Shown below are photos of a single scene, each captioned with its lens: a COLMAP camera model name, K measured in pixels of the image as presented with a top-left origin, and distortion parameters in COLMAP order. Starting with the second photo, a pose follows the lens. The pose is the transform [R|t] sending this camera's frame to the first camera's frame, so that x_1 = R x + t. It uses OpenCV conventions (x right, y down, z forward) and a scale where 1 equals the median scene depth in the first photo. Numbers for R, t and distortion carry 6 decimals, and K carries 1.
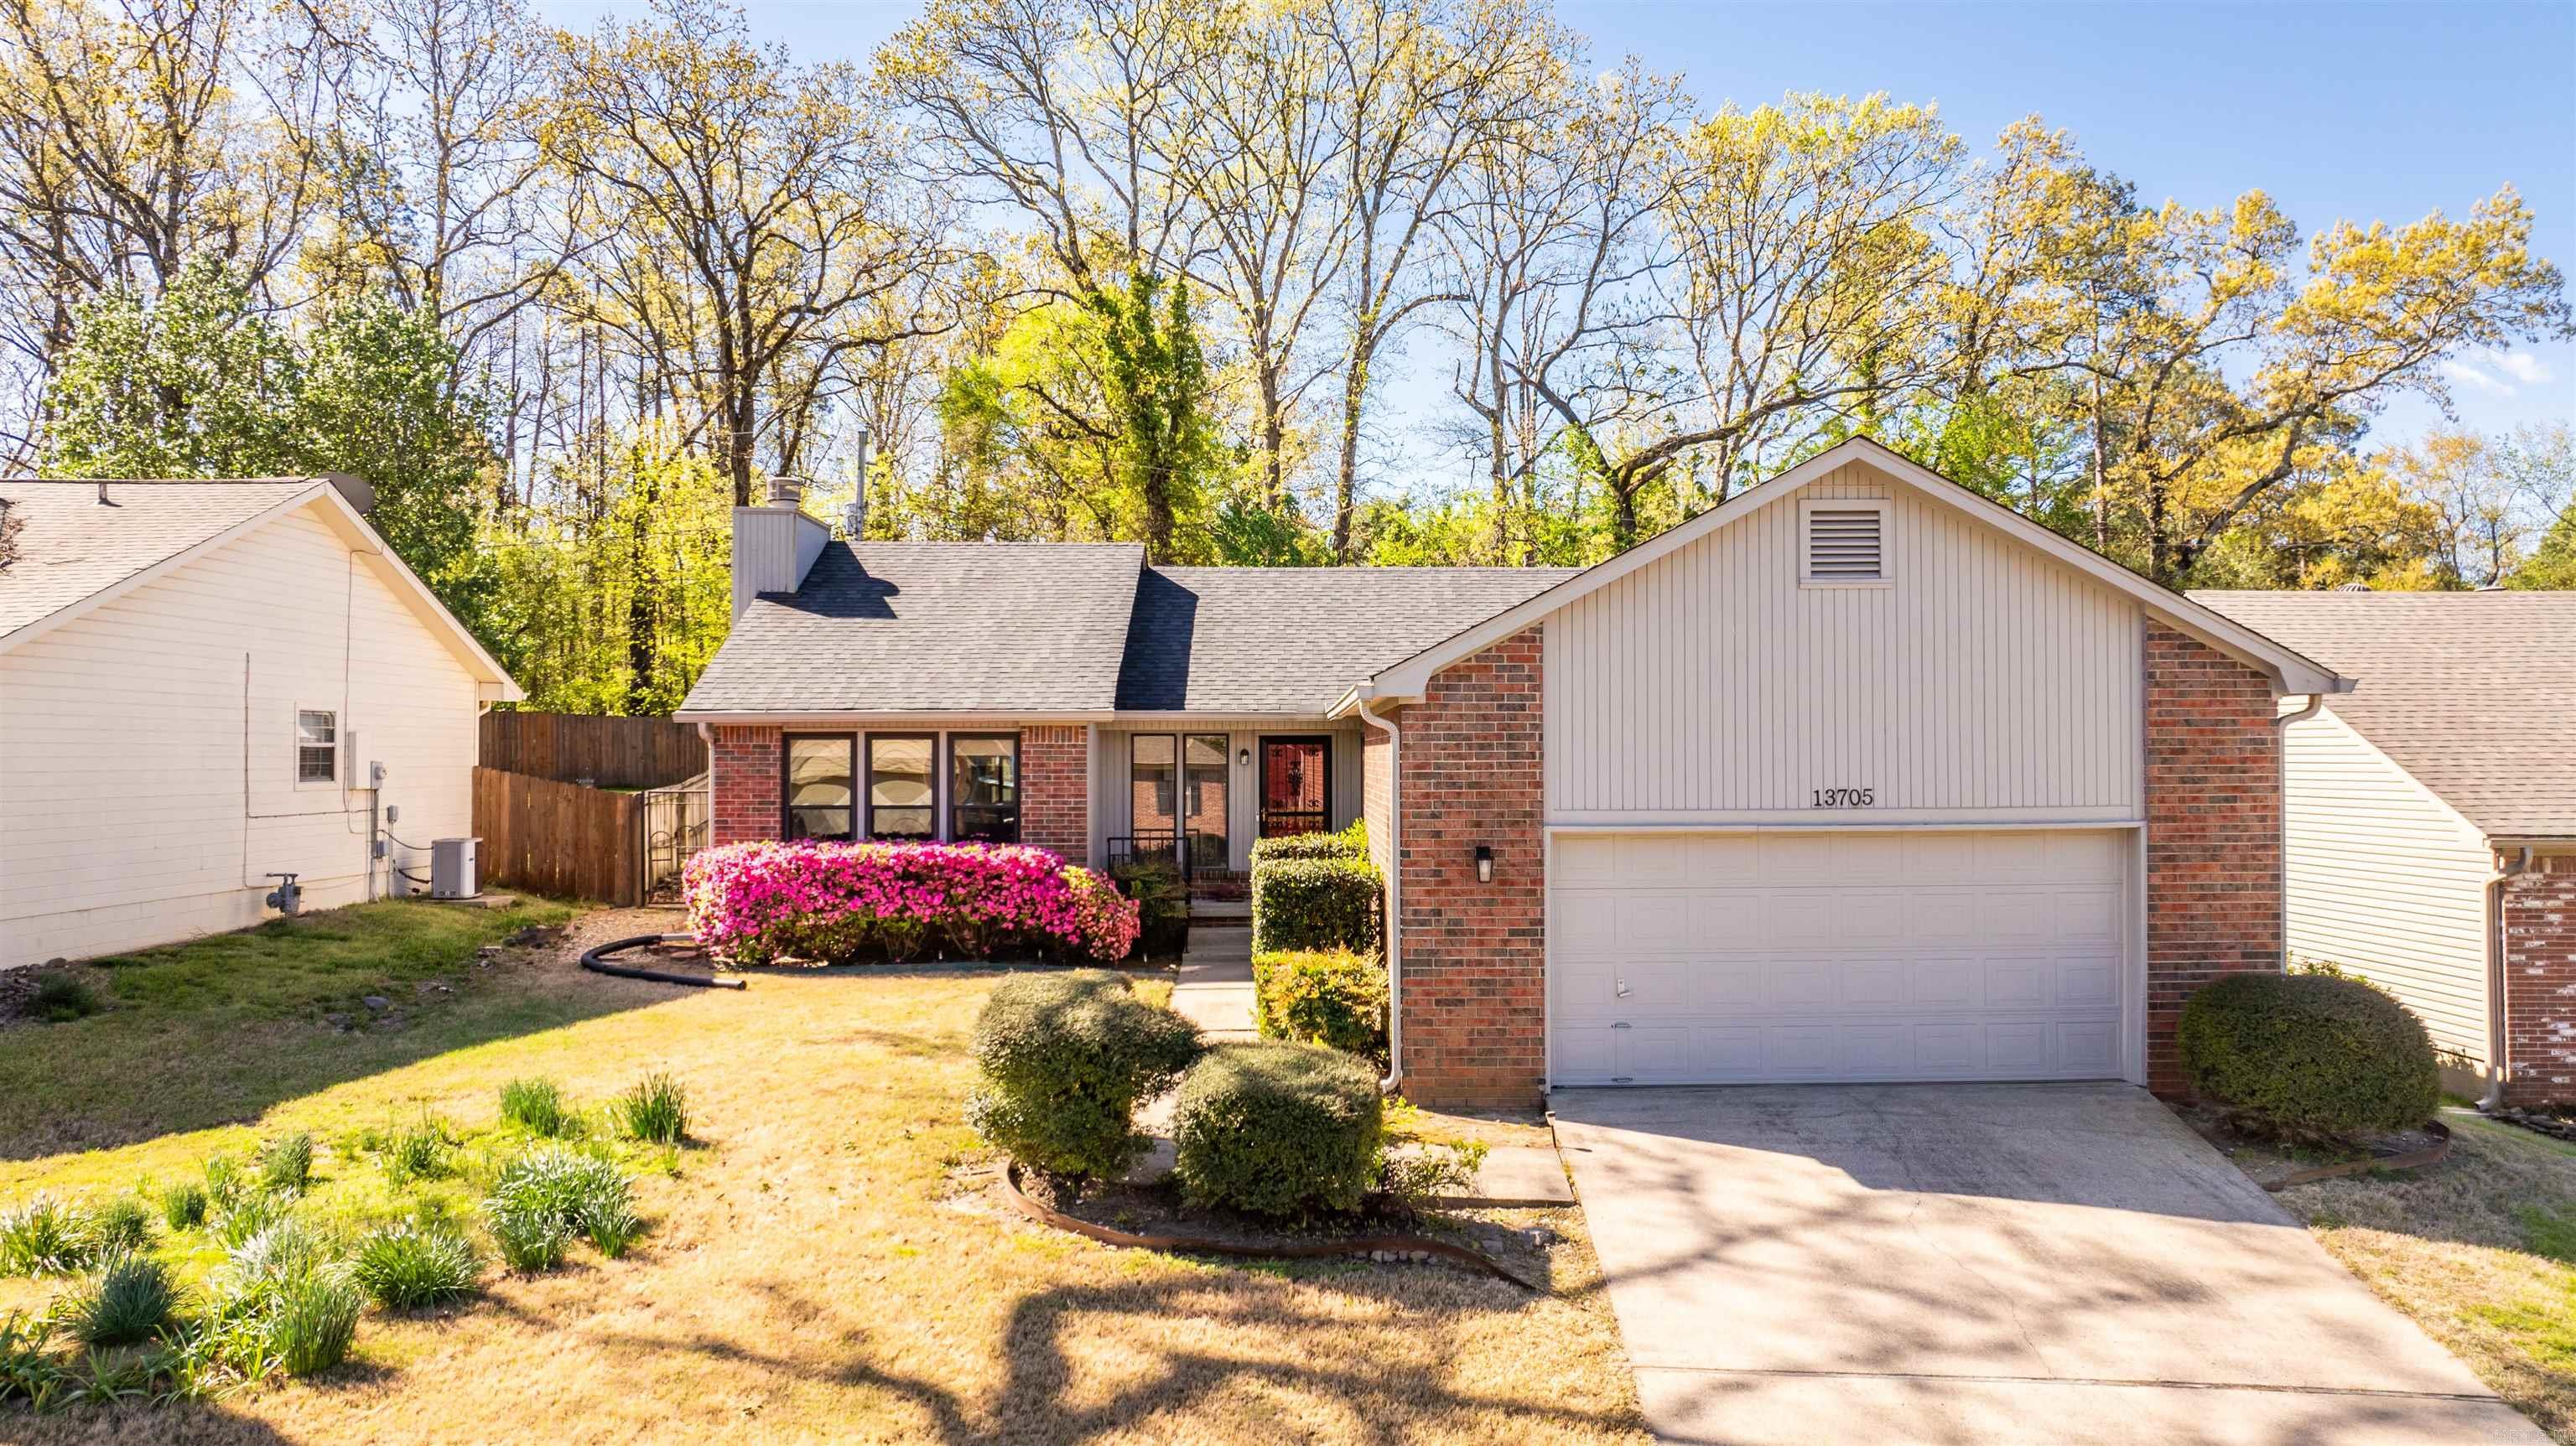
lens RADIAL K [[1795.8, 0, 1288.0], [0, 1795.8, 723.0], [0, 0, 1]] dist [-0.008389, -0.001101]
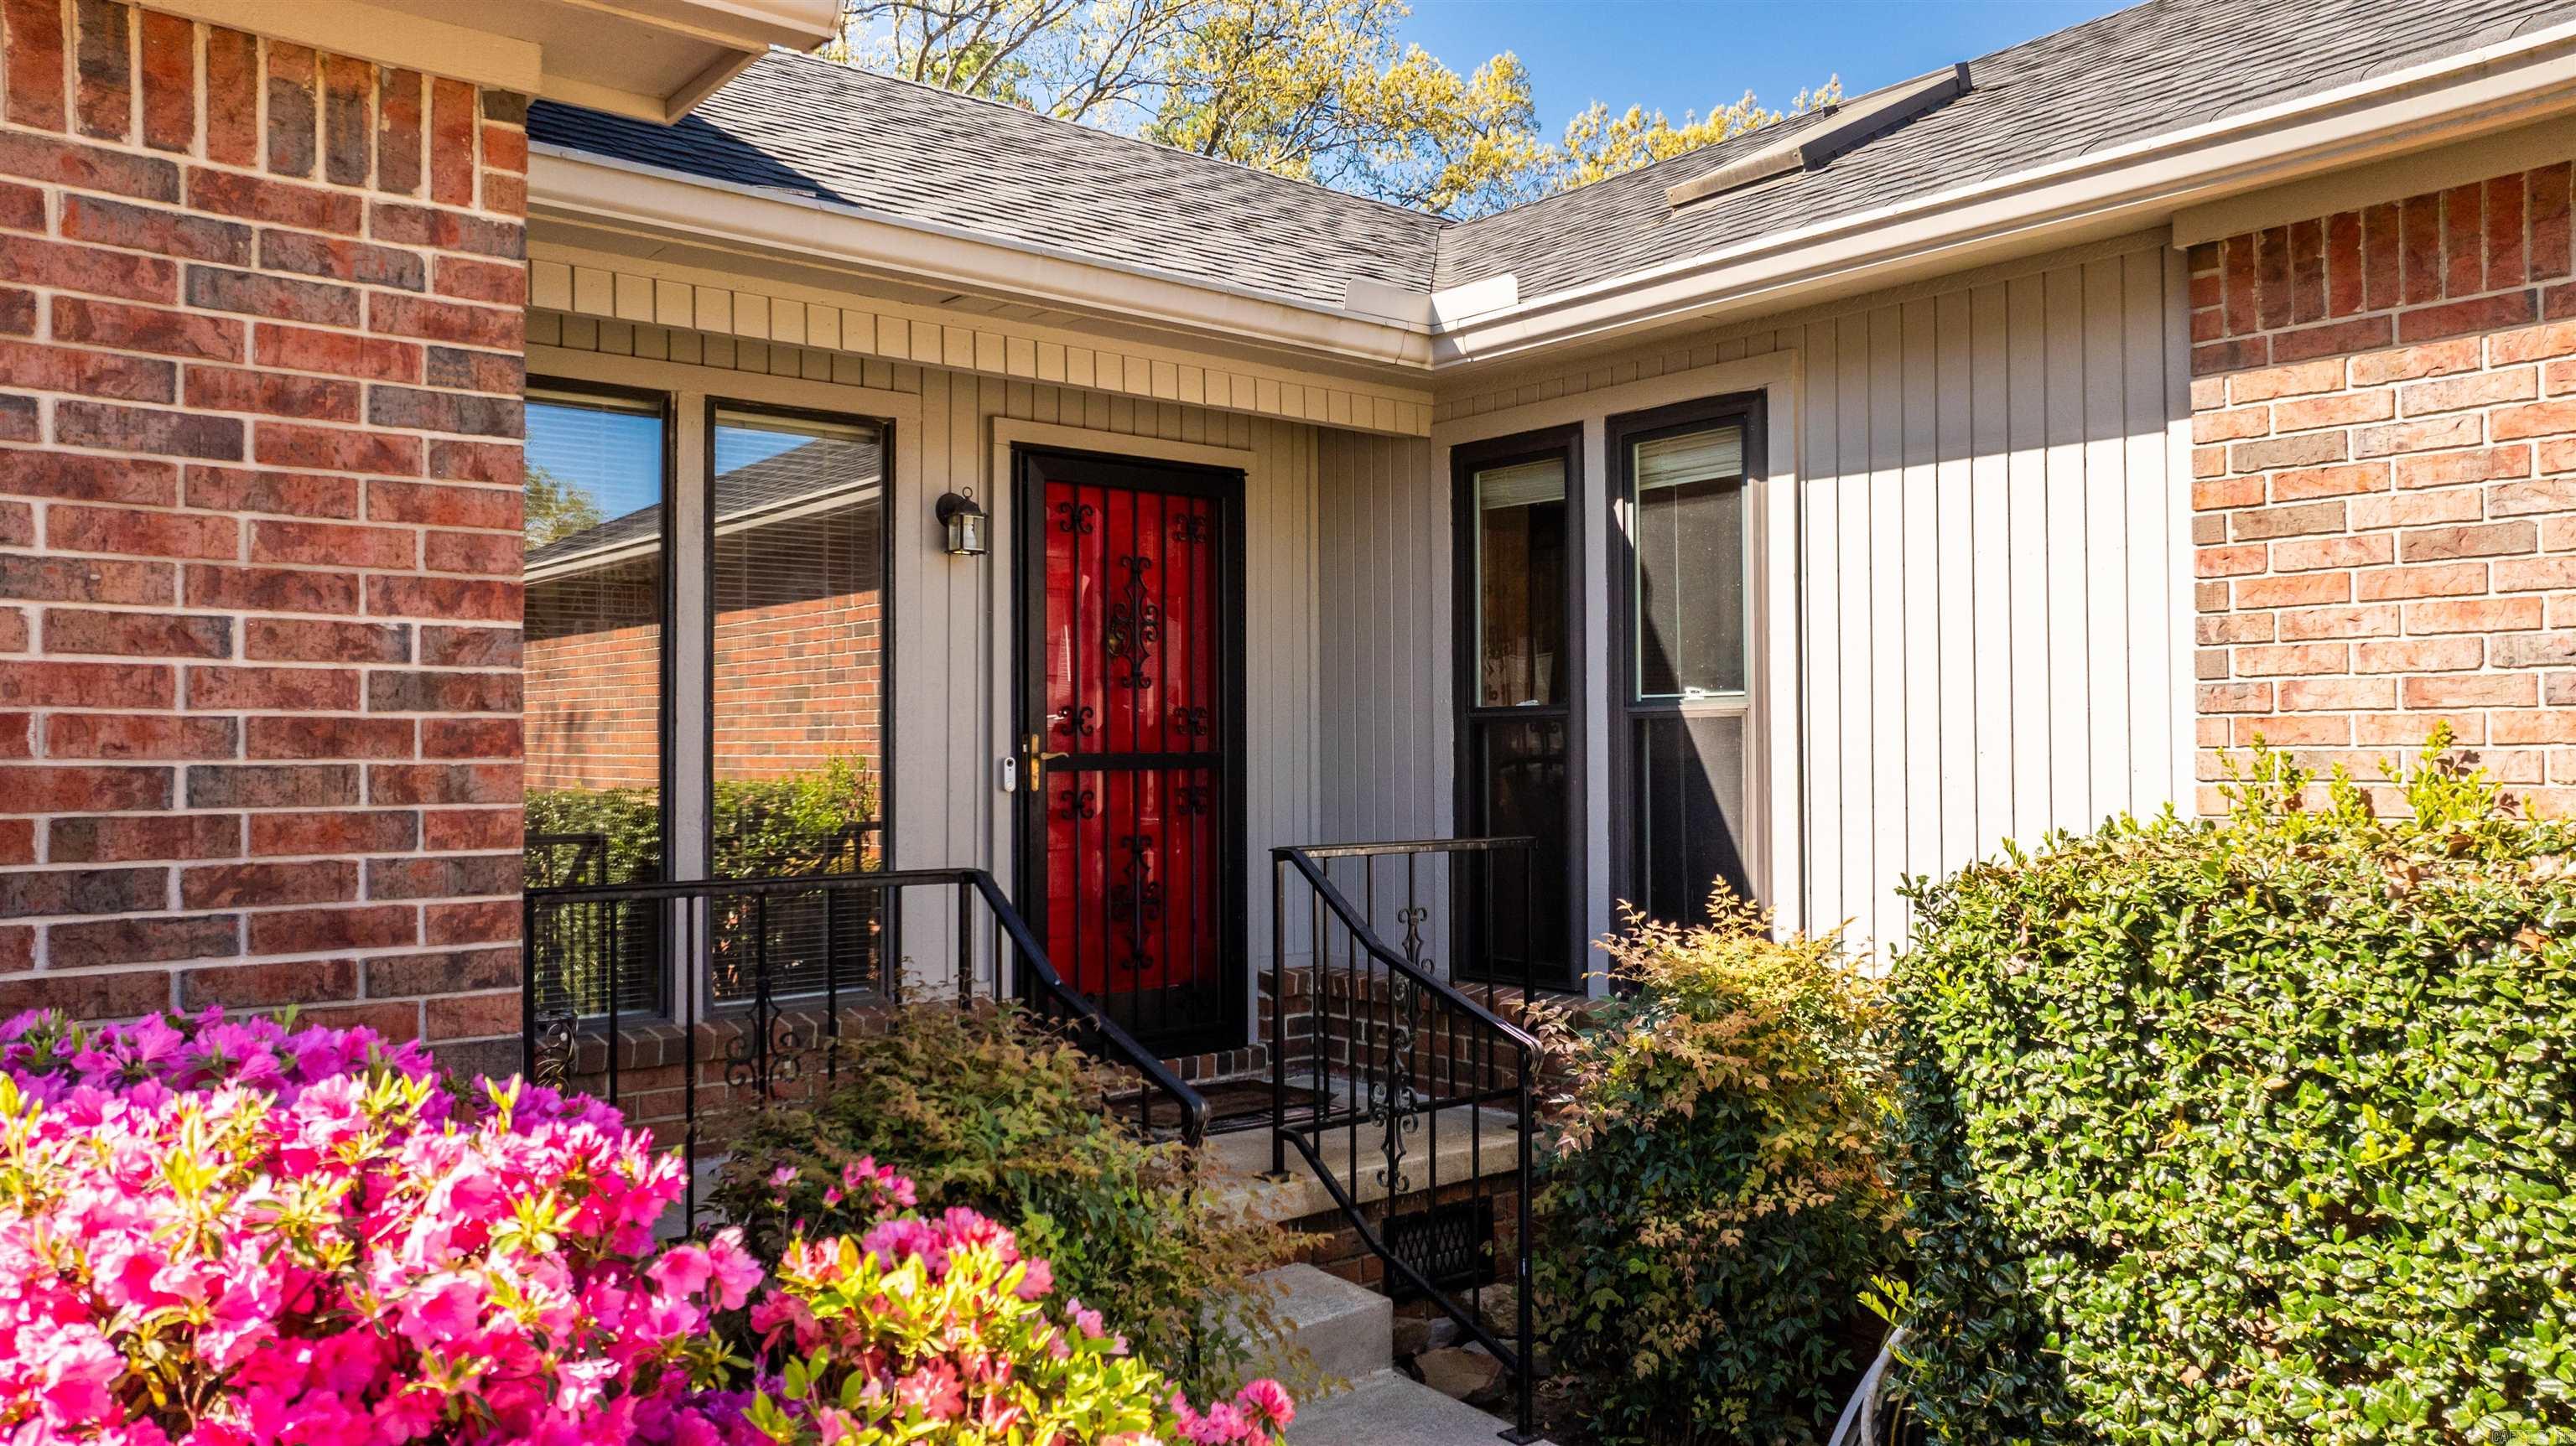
lens RADIAL K [[1815.0, 0, 1293.8], [0, 1815.0, 714.0], [0, 0, 1]] dist [-0.007494, -0.003731]
pose [[0.781541, 0.011433, 0.623749, -0.157778], [-0.007279, 0.999931, -0.009208, 0.051698], [-0.623811, 0.002657, 0.781570, 0.886412]]
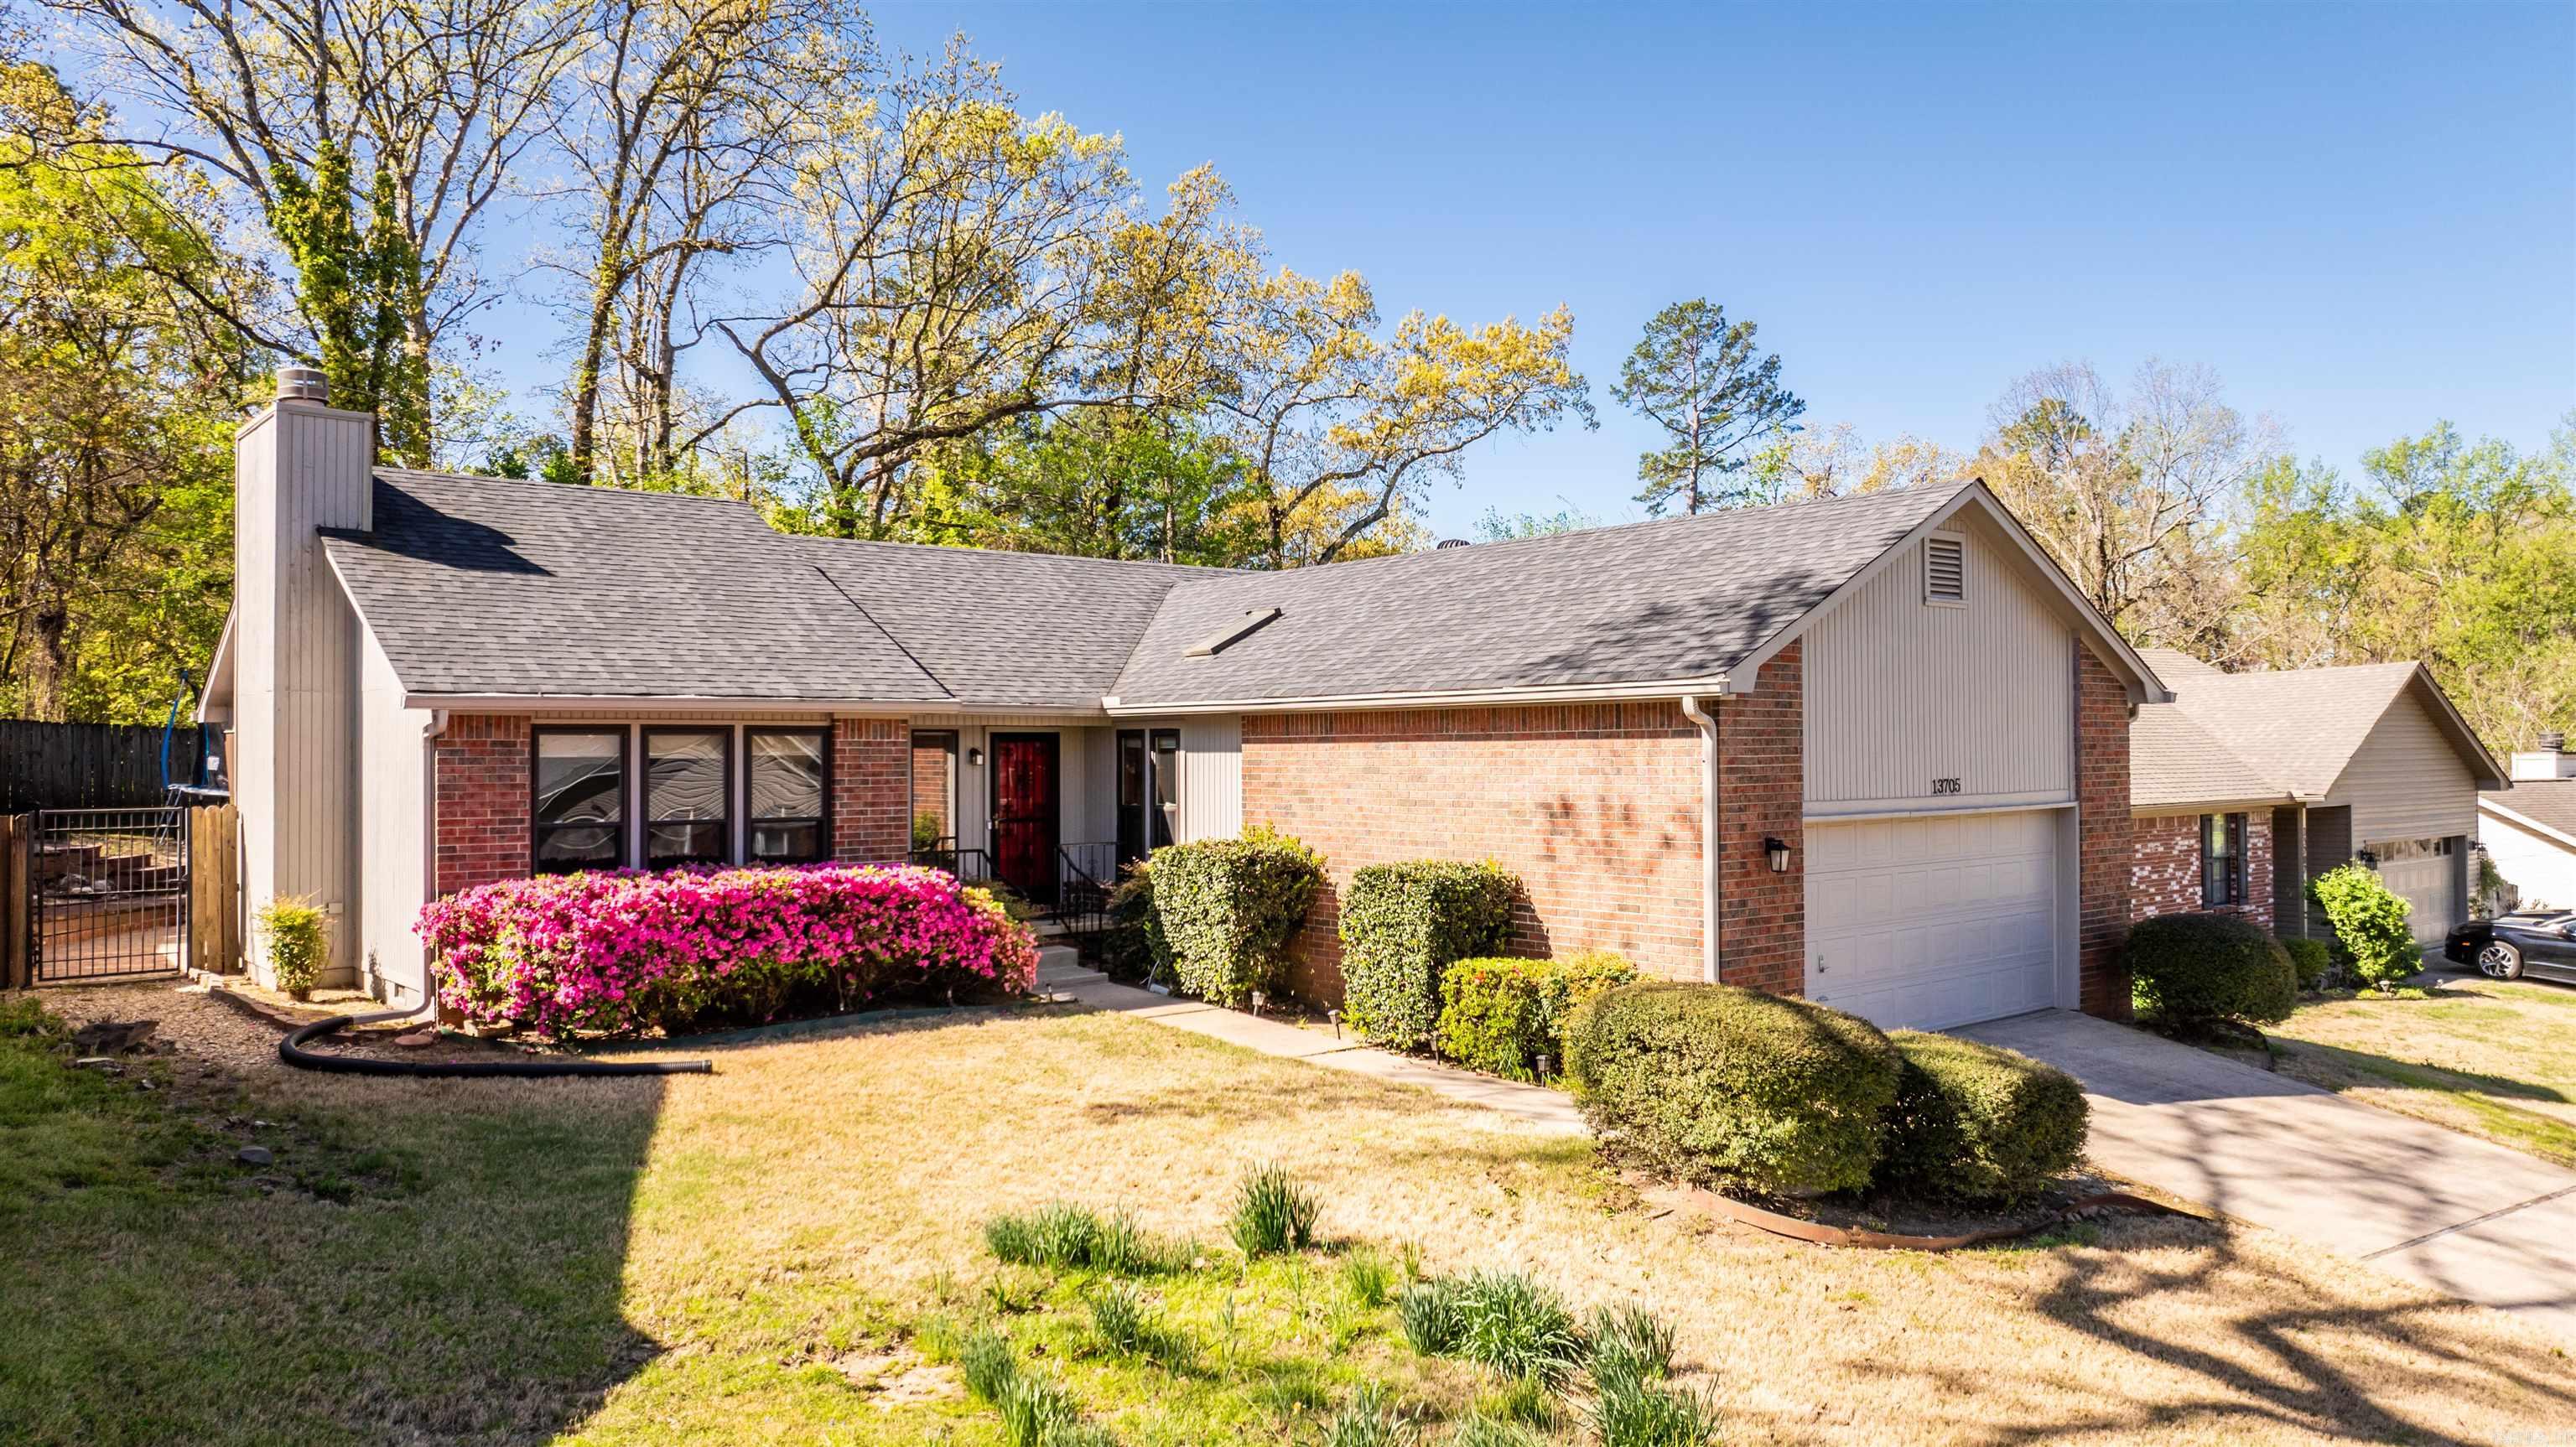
lens RADIAL K [[1815.1, 0, 1293.8], [0, 1815.1, 714.5], [0, 0, 1]] dist [-0.007494, -0.003731]
pose [[0.775868, 0.011254, 0.630795, -0.523361], [-0.006525, 0.999931, -0.009815, 0.006422], [-0.630862, 0.003499, 0.775887, 0.242709]]
